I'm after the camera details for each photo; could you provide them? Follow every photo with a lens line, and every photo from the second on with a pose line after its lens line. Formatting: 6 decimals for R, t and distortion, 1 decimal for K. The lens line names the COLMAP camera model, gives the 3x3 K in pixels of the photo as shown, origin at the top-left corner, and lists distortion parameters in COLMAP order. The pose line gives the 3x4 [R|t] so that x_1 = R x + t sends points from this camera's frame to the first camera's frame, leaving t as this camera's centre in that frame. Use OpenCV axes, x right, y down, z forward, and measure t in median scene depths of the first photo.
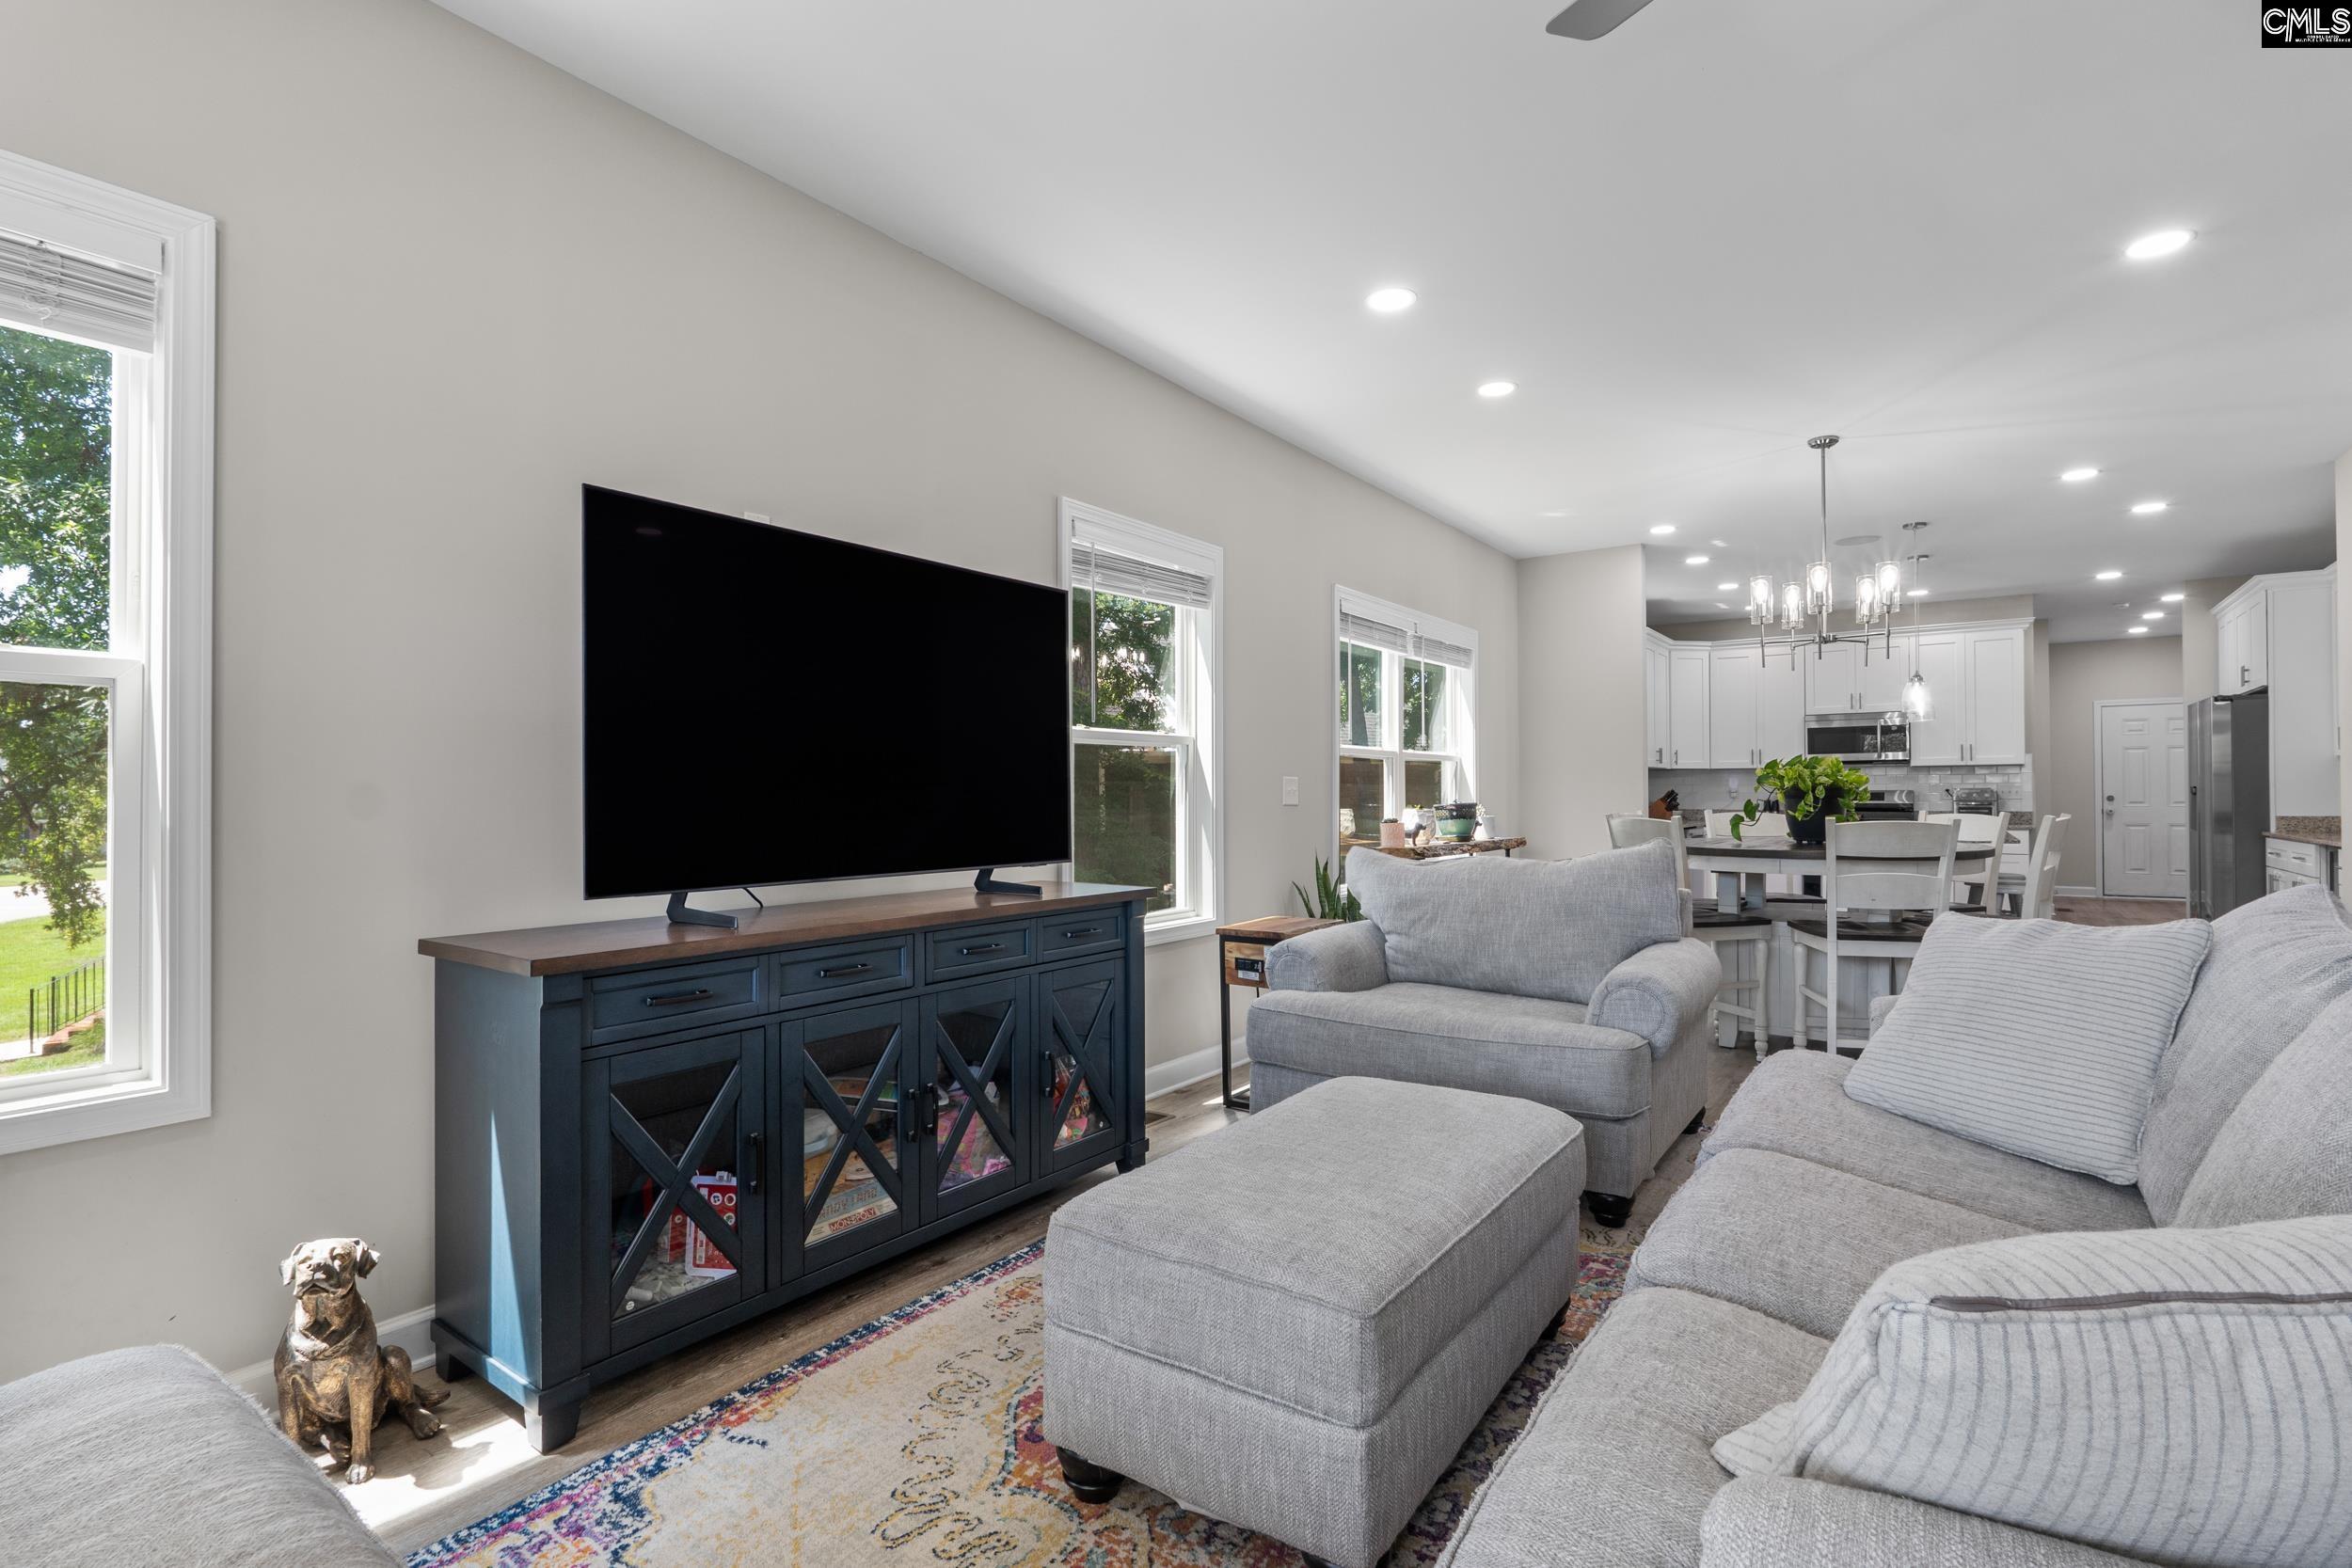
lens RADIAL K [[1133.6, 0, 1176.0], [0, 1133.6, 784.0], [0, 0, 1]] dist [0.001186, 0.000450]
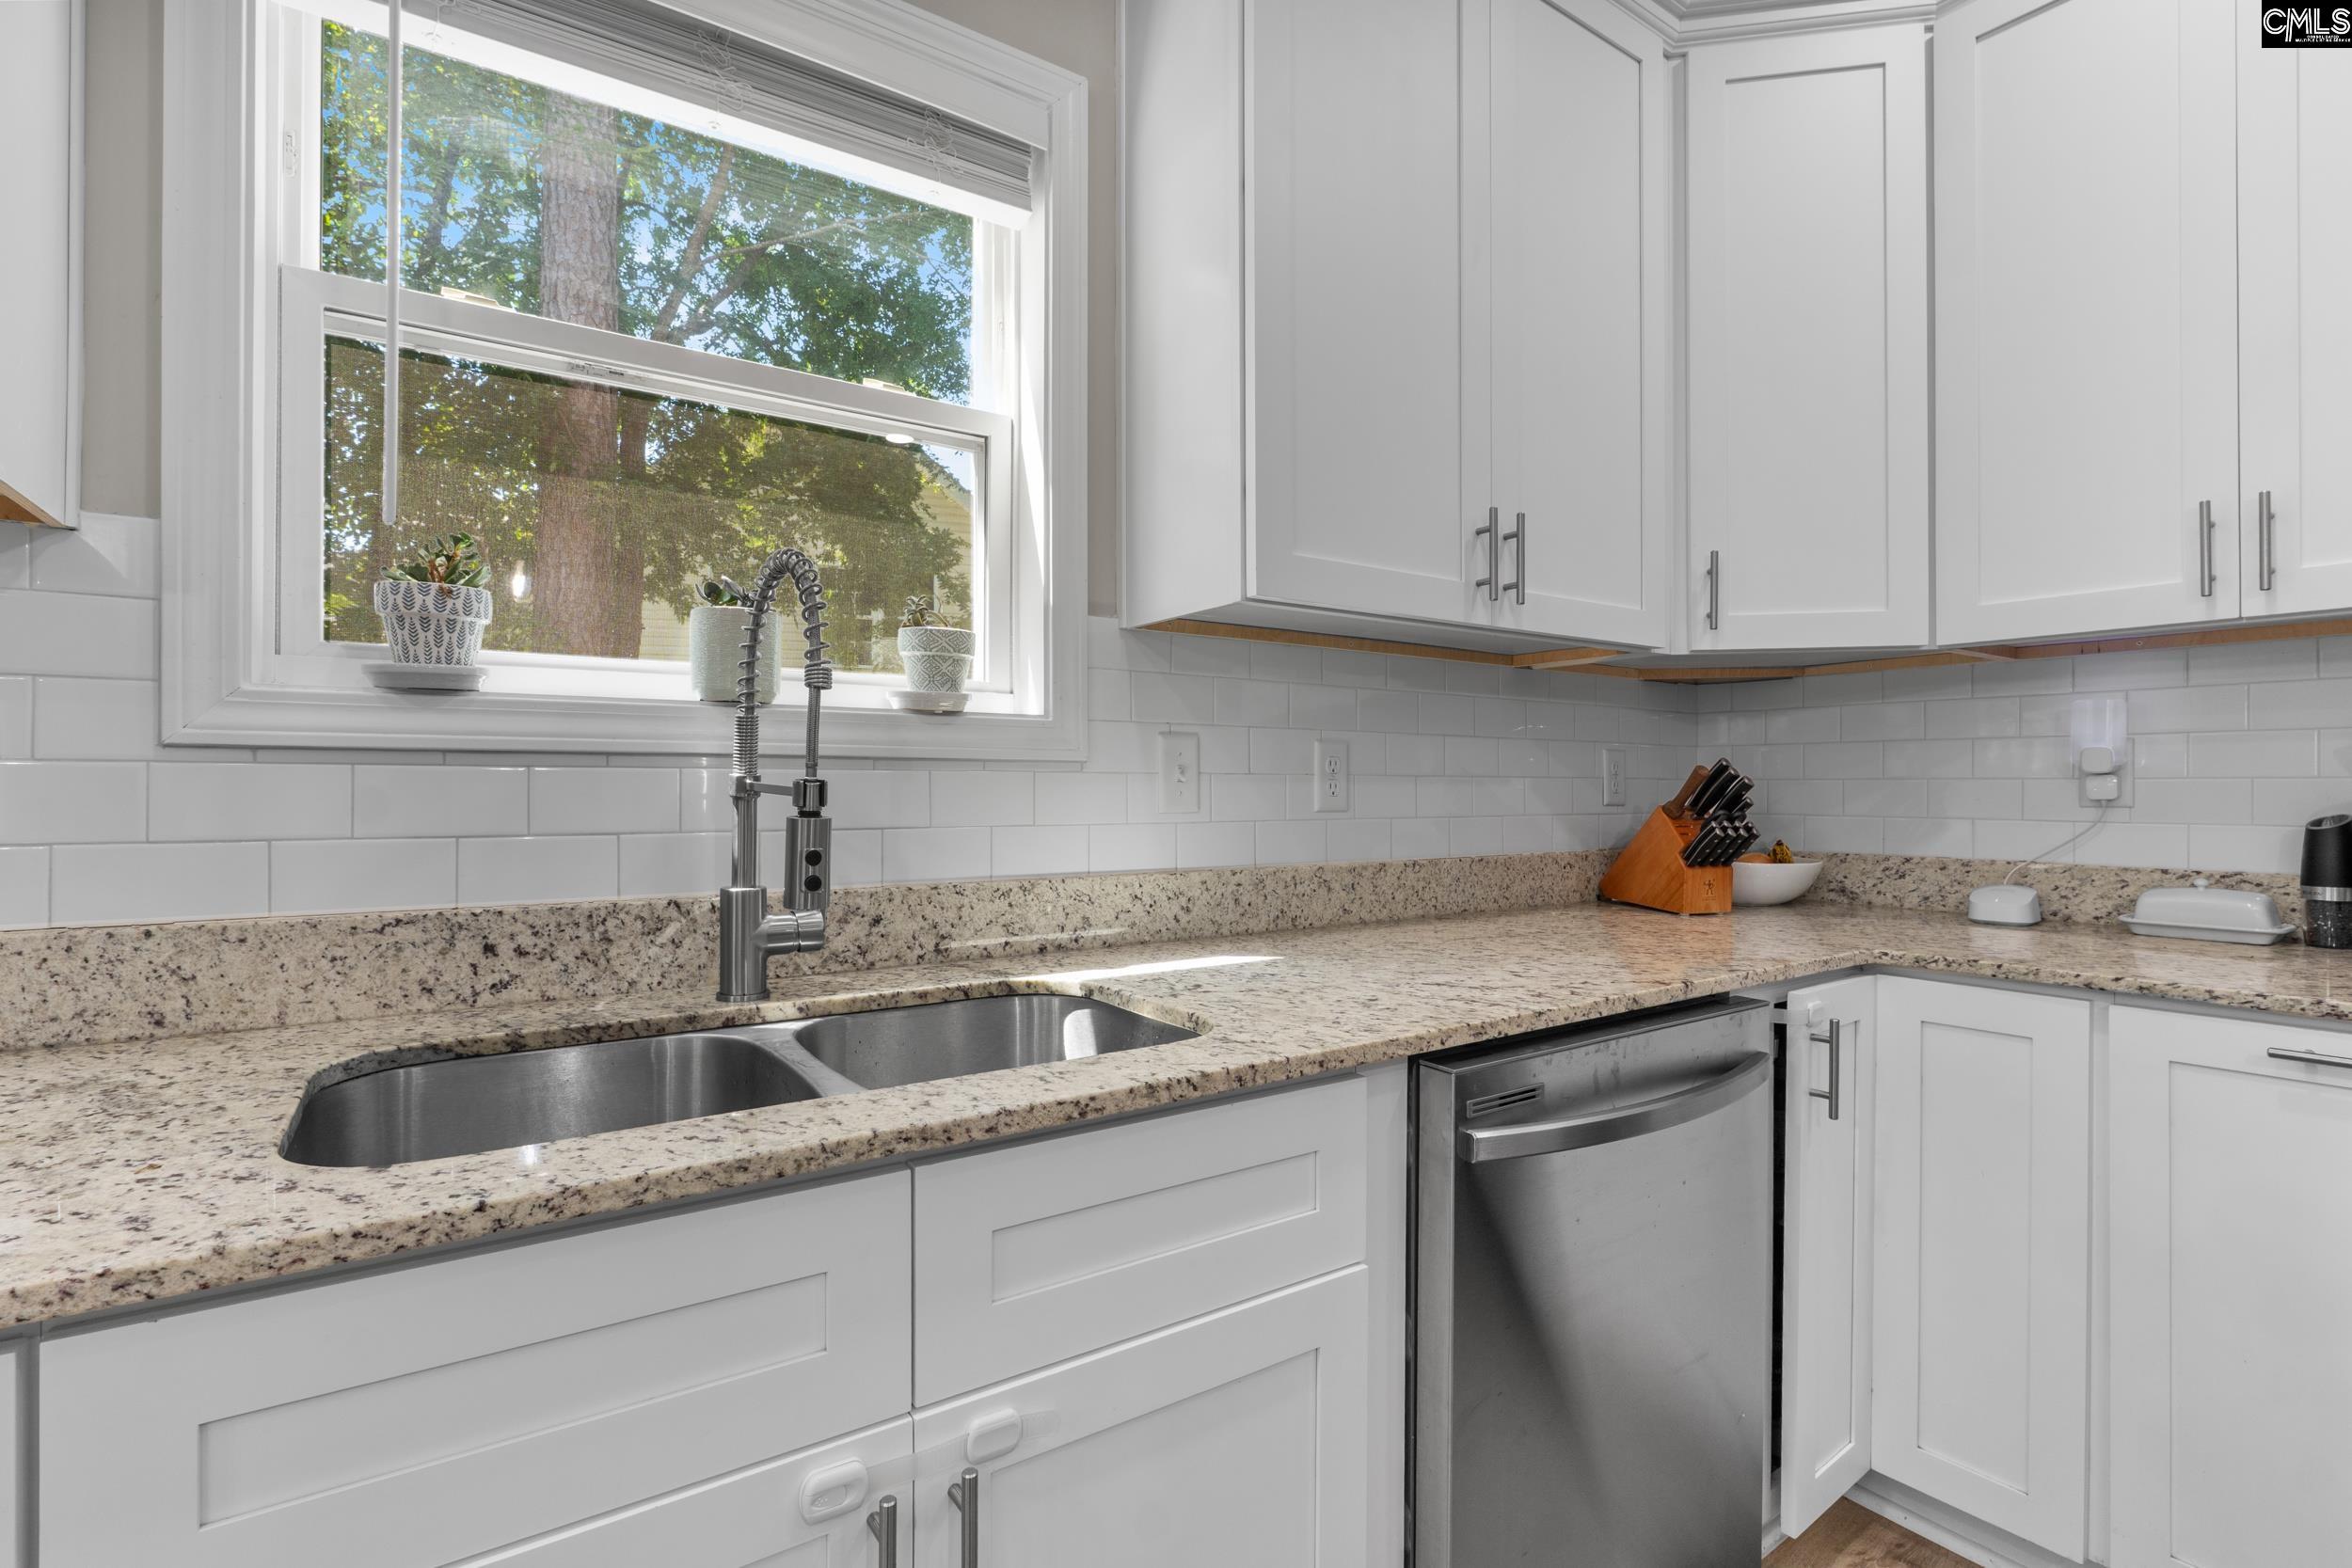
lens RADIAL K [[1079.7, 0, 1176.0], [0, 1079.7, 784.0], [0, 0, 1]] dist [-0.000121, -0.000154]
pose [[0.935308, 0.002571, -0.353825, 0.461021], [-0.000071, 0.999975, 0.007079, 0.009116], [0.353835, -0.006596, 0.935285, 0.860749]]
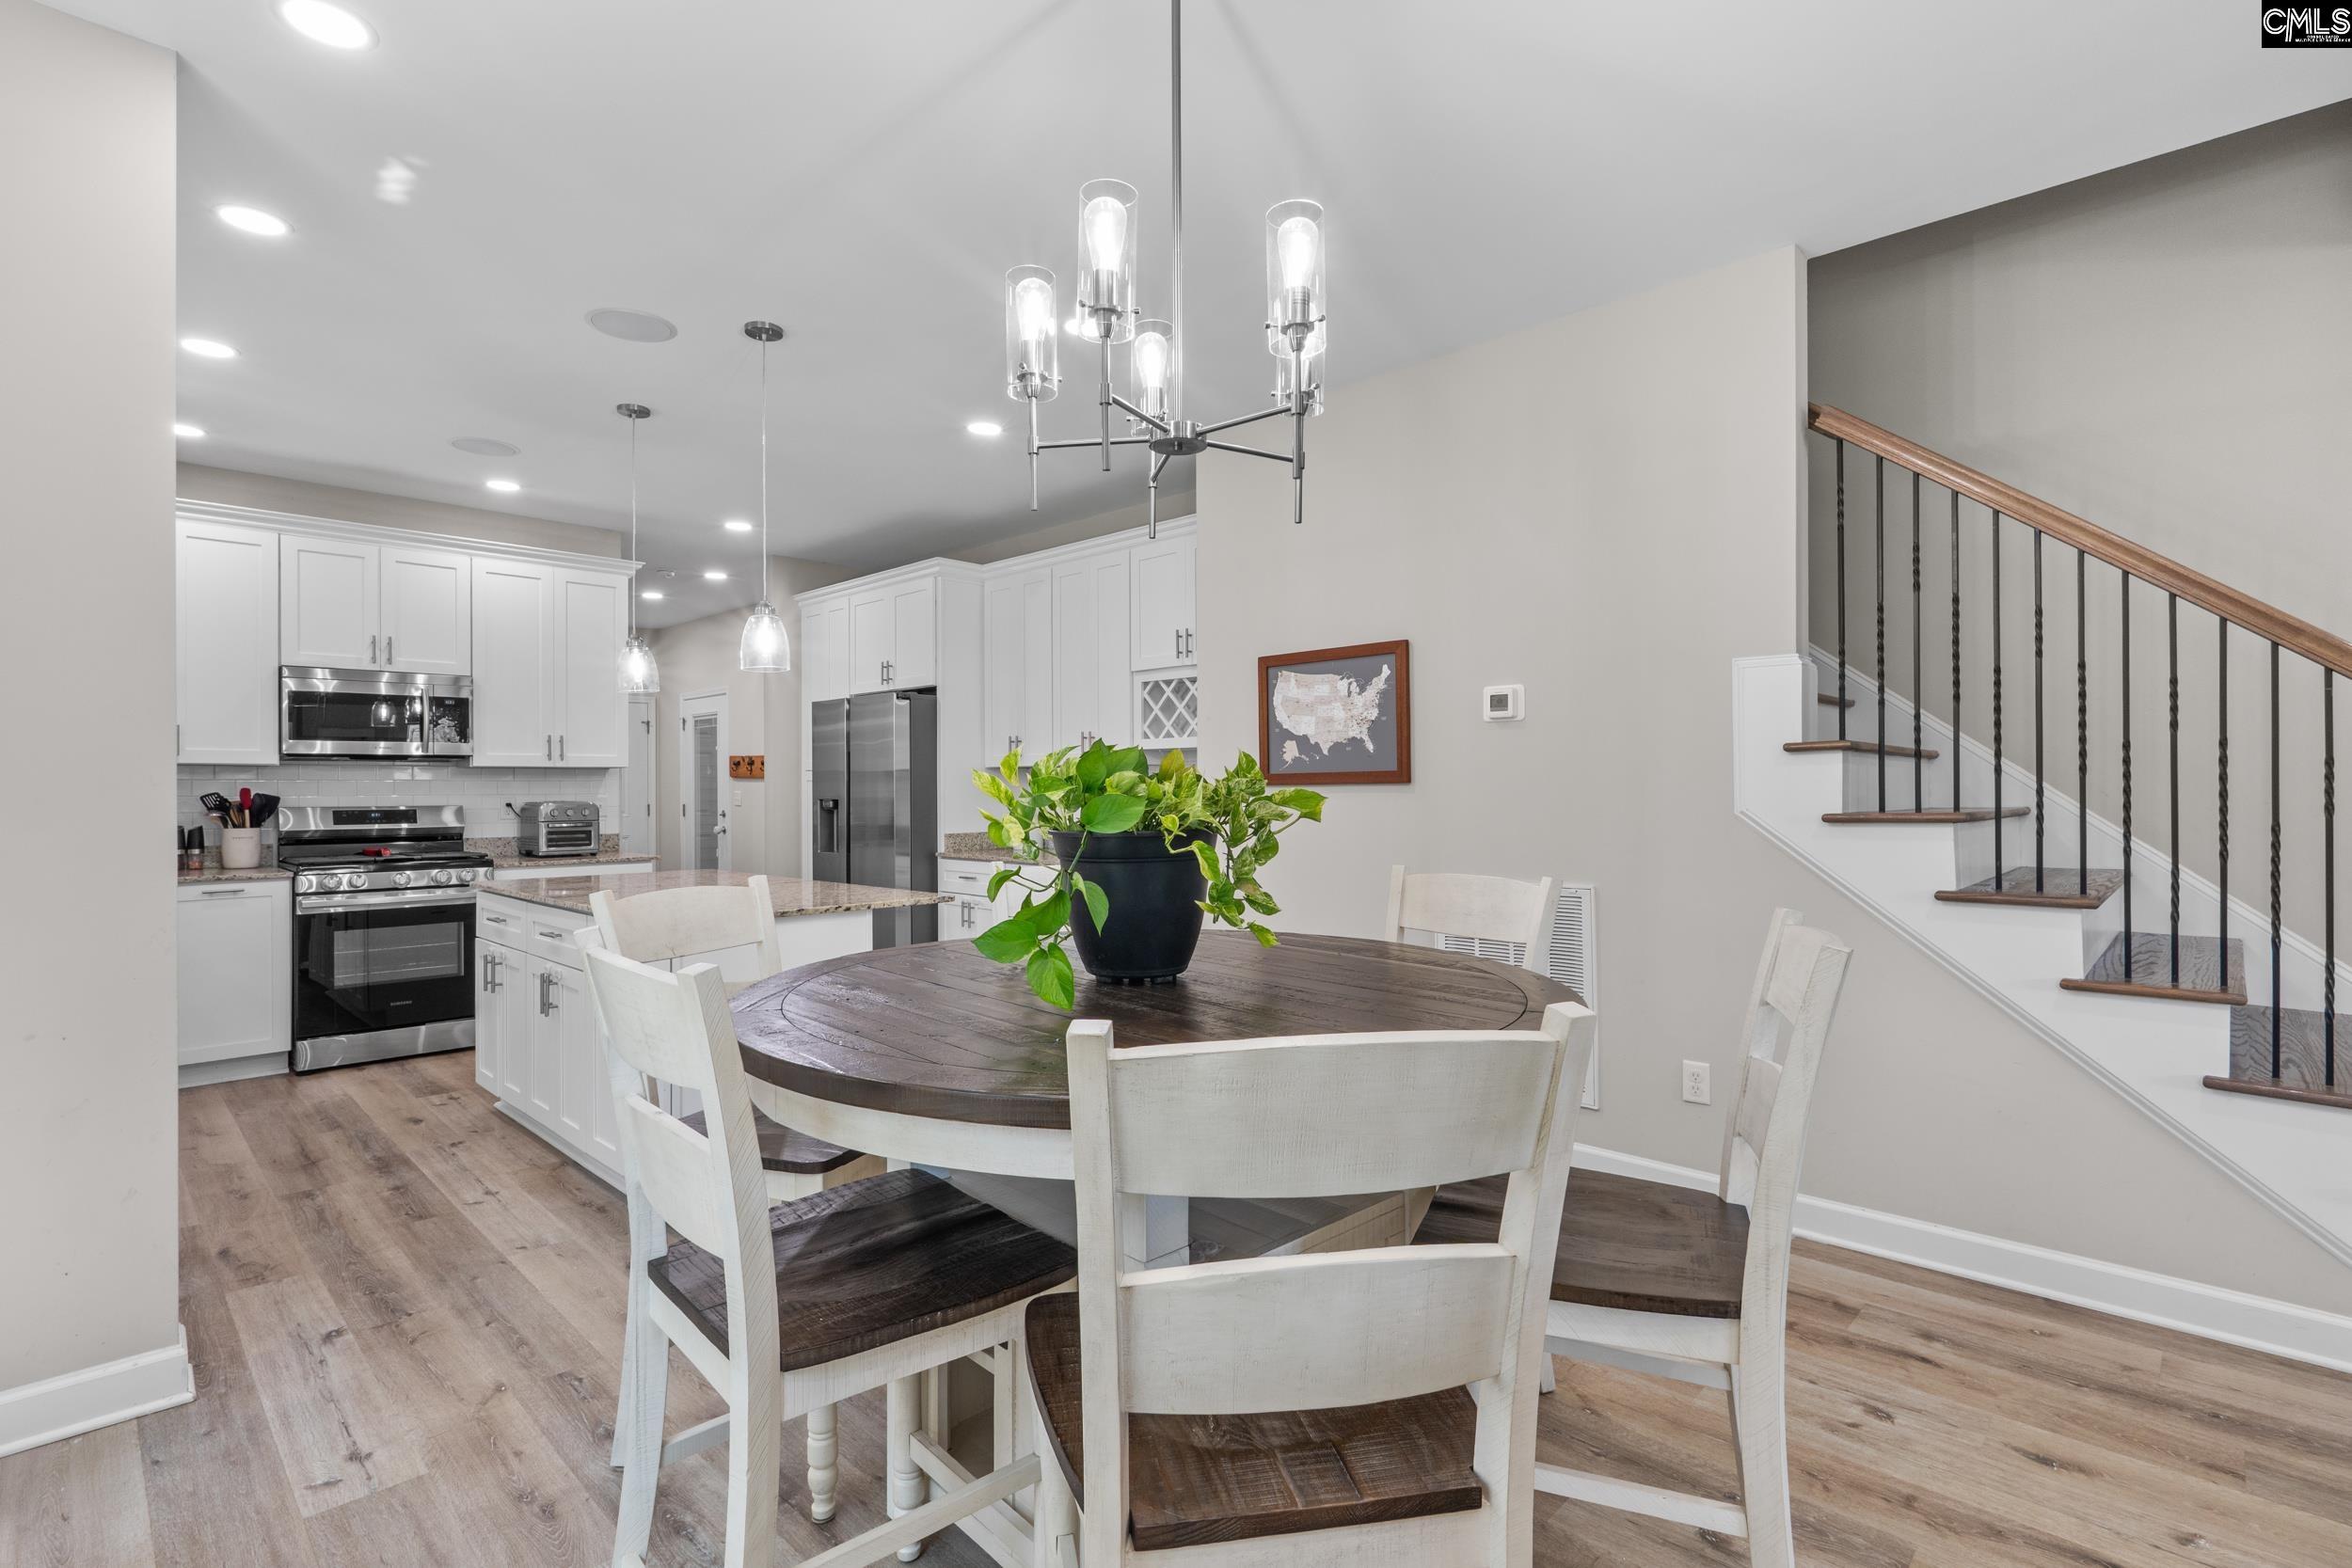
lens RADIAL K [[1079.7, 0, 1176.0], [0, 1079.7, 784.0], [0, 0, 1]] dist [-0.000121, -0.000154]
pose [[0.155198, 0.008852, 0.987844, 0.123978], [-0.005894, 0.999950, -0.008035, -0.003868], [-0.987866, -0.004575, 0.155242, 0.535514]]
